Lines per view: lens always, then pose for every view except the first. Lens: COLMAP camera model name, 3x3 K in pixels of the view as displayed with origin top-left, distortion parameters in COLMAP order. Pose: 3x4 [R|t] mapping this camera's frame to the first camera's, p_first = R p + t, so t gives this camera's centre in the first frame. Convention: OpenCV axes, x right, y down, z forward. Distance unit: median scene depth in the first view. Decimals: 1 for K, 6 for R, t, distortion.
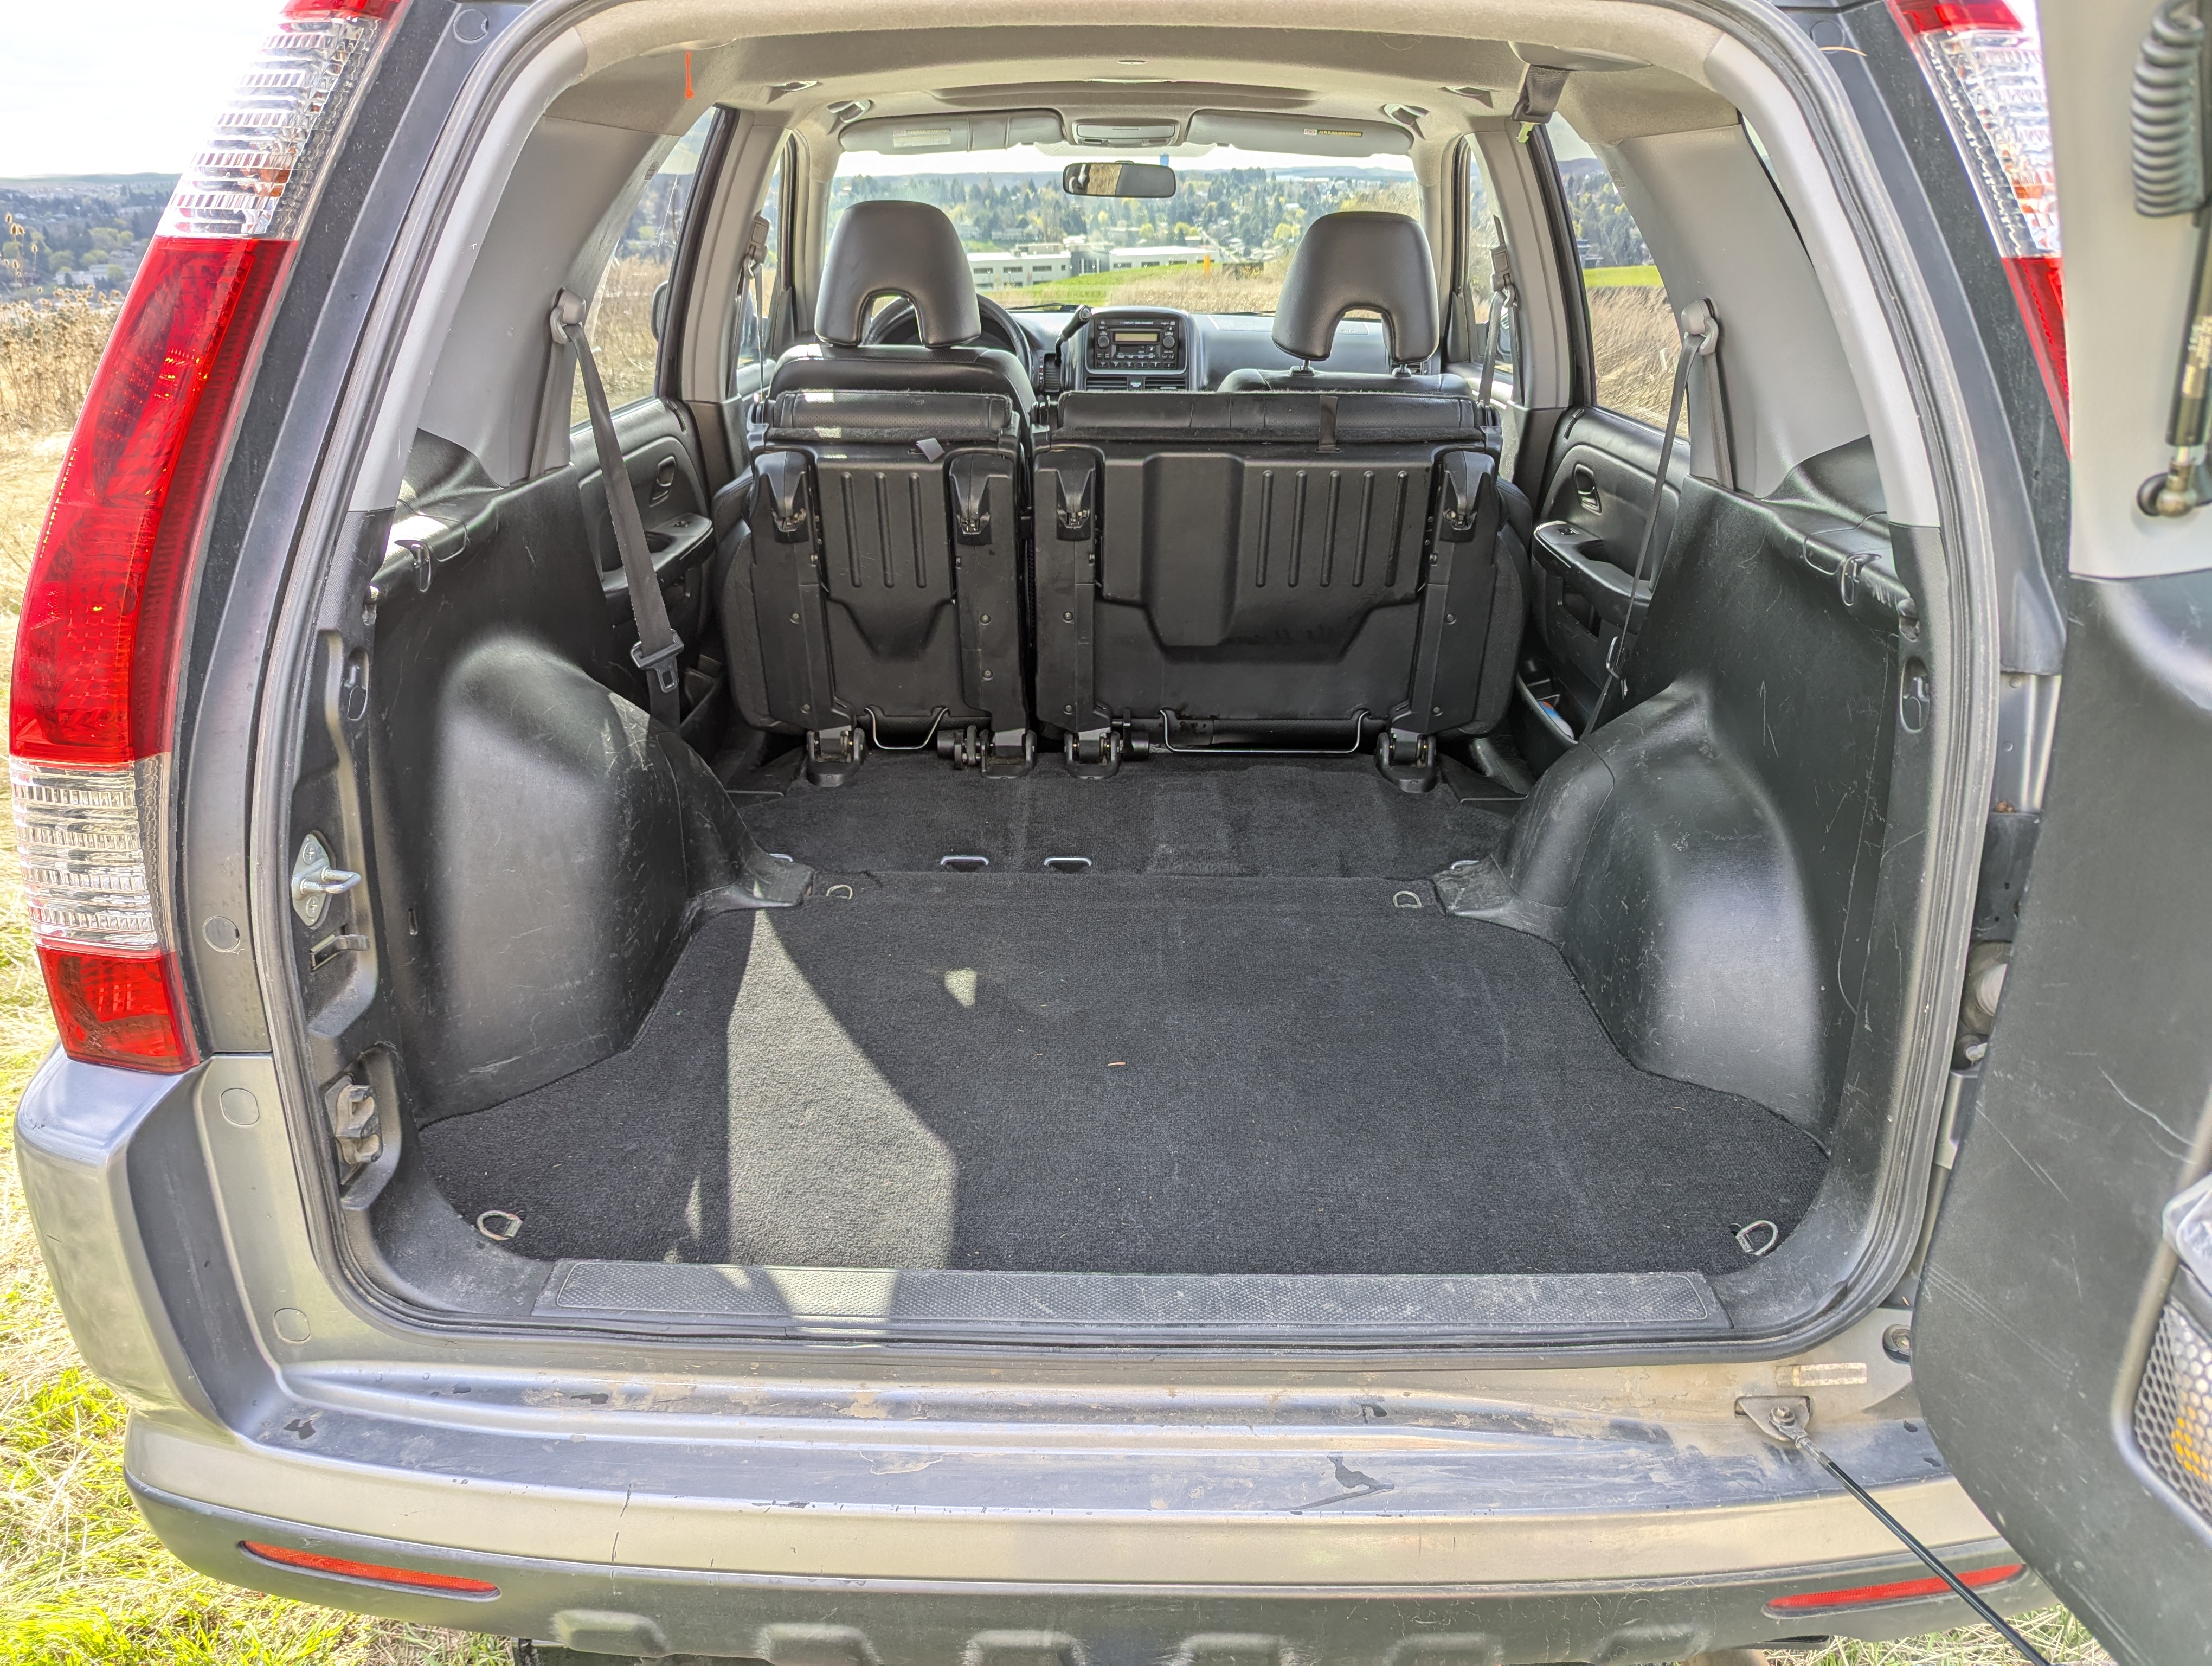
lens RADIAL K [[1577.9, 0, 1094.7], [0, 1577.9, 818.1], [0, 0, 1]] dist [0.043460, 0.001356]
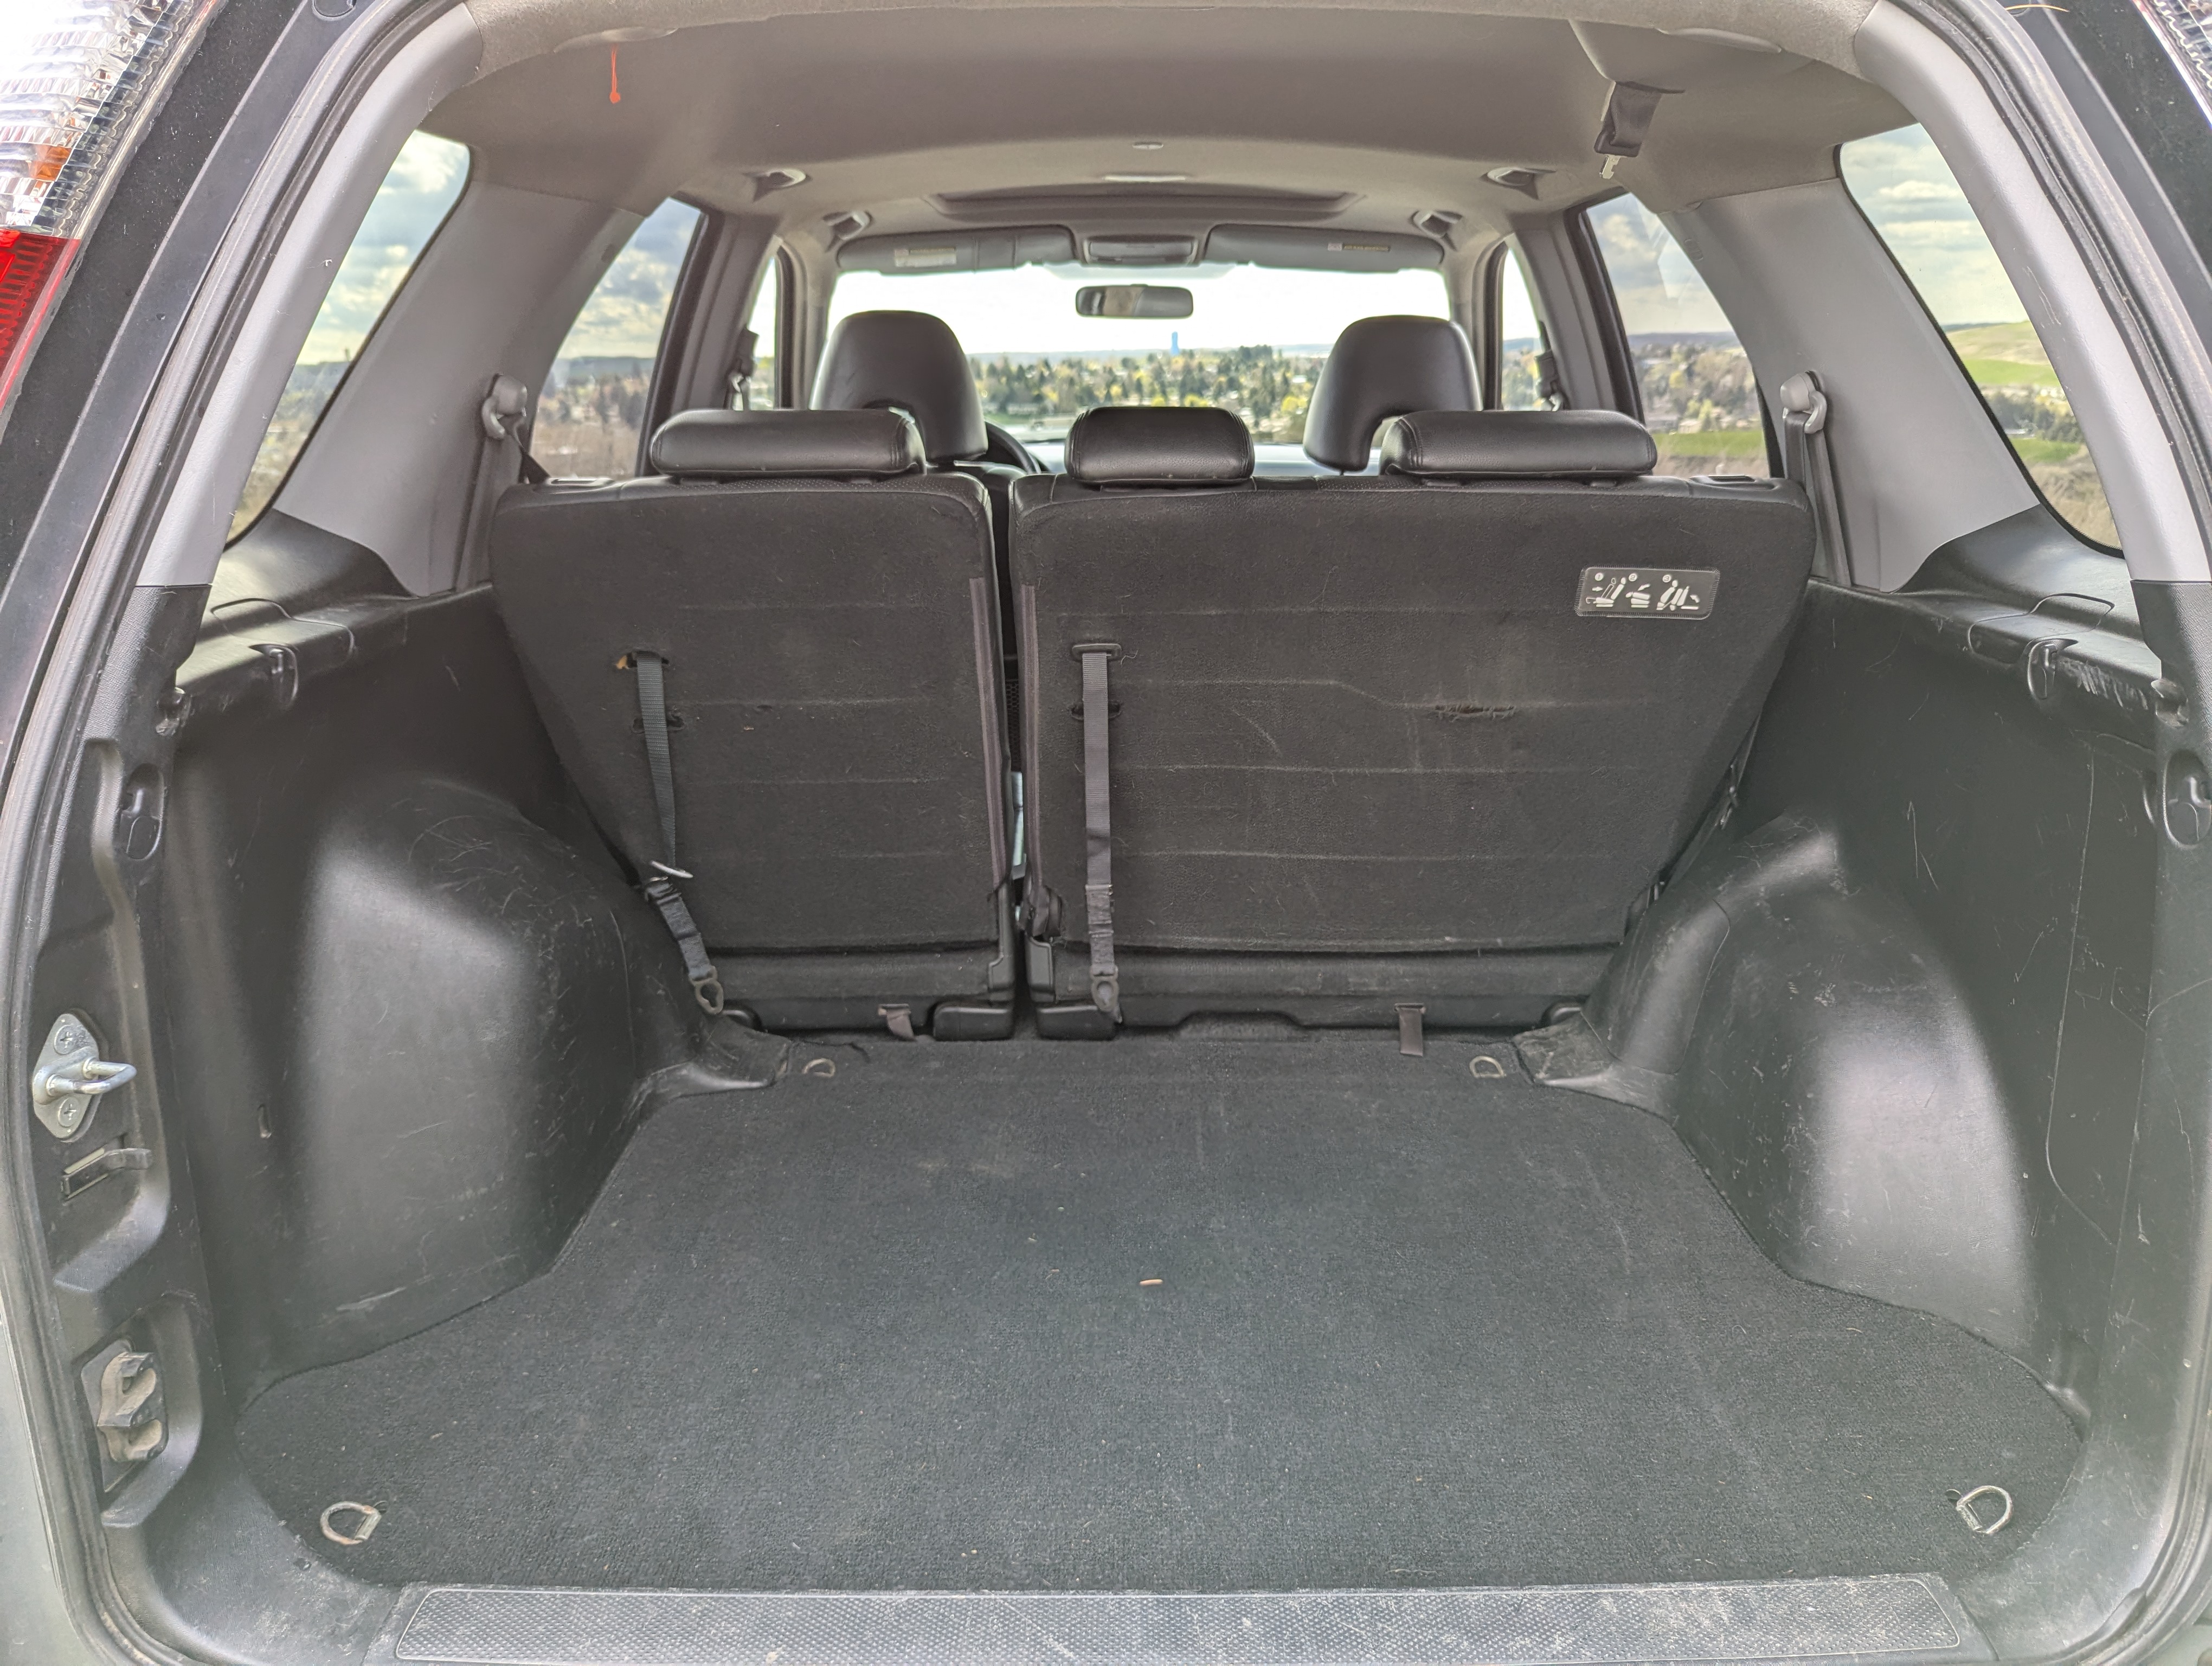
lens RADIAL K [[1585.1, 0, 1131.7], [0, 1585.1, 812.4], [0, 0, 1]] dist [0.038132, -0.027029]
pose [[0.999841, -0.013711, 0.011363, -0.002329], [0.014813, 0.994532, -0.103372, 0.001086], [-0.009883, 0.103524, 0.994578, 0.191249]]
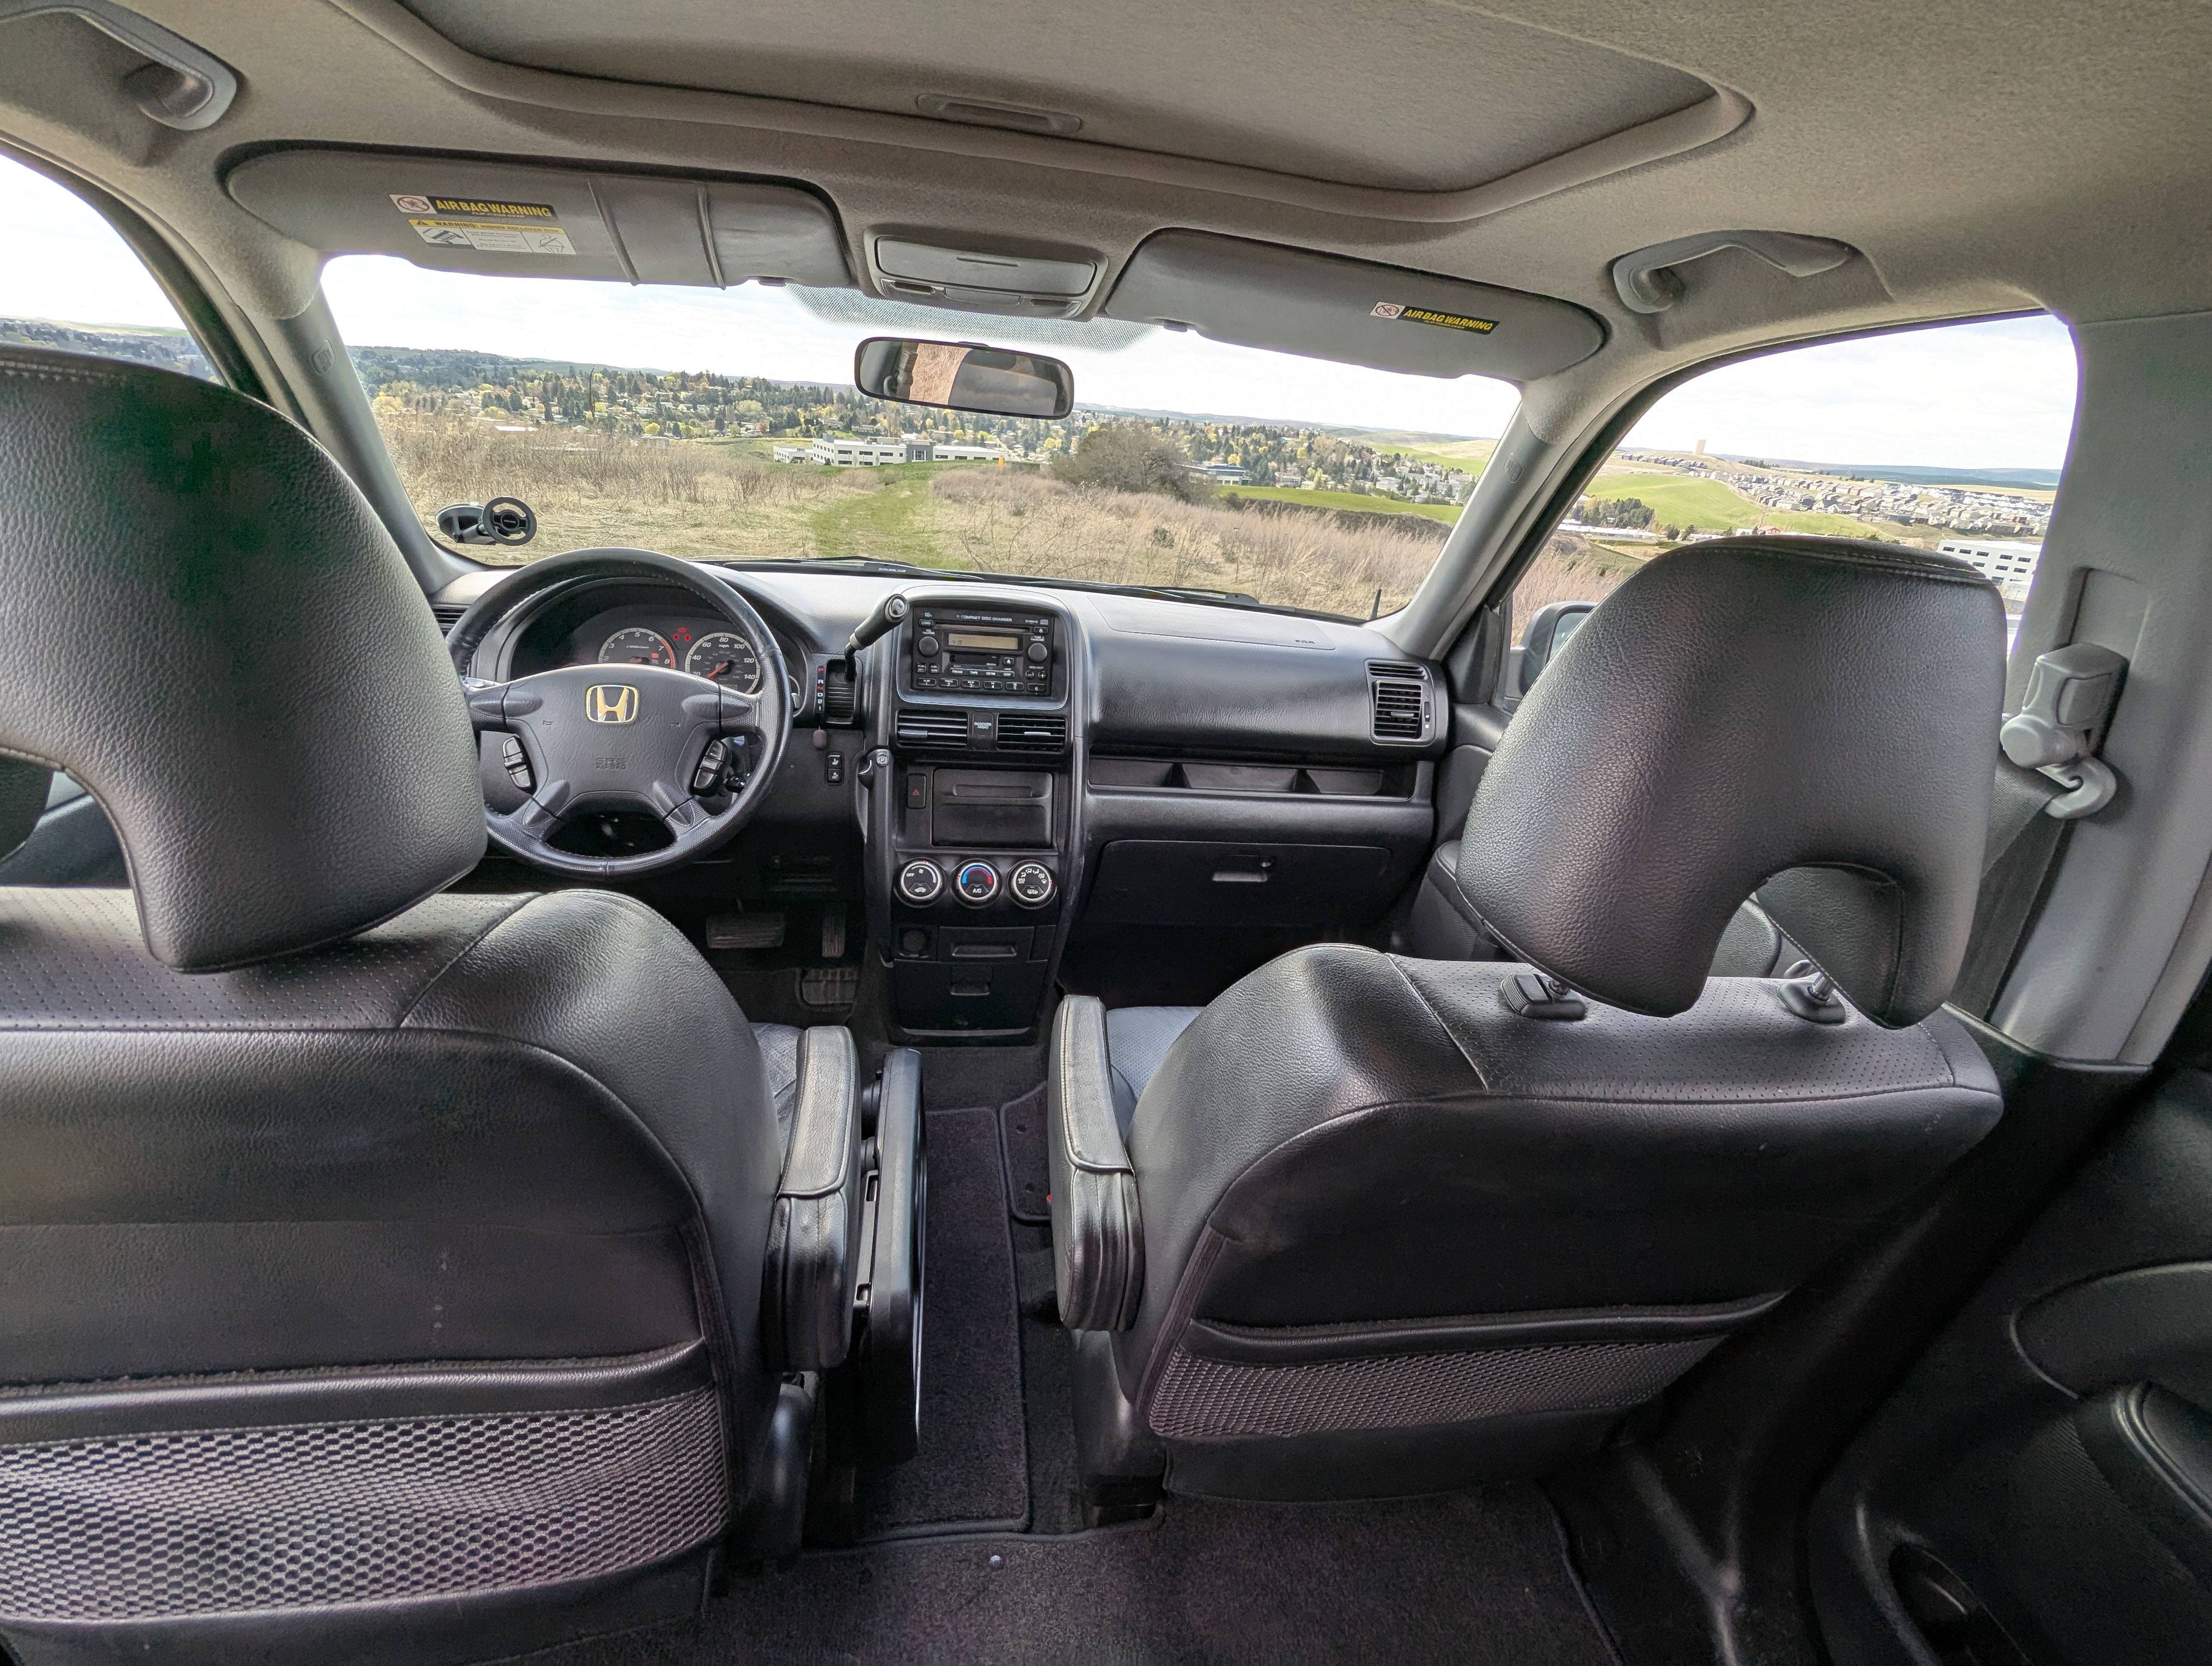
lens RADIAL K [[1037.3, 0, 1114.7], [0, 1037.3, 841.0], [0, 0, 1]] dist [0.001331, -0.000005]
pose [[0.982202, 0.015137, 0.187218, 0.005722], [-0.017878, 0.999756, 0.012964, -0.574380], [-0.186976, -0.016080, 0.982233, 1.472879]]
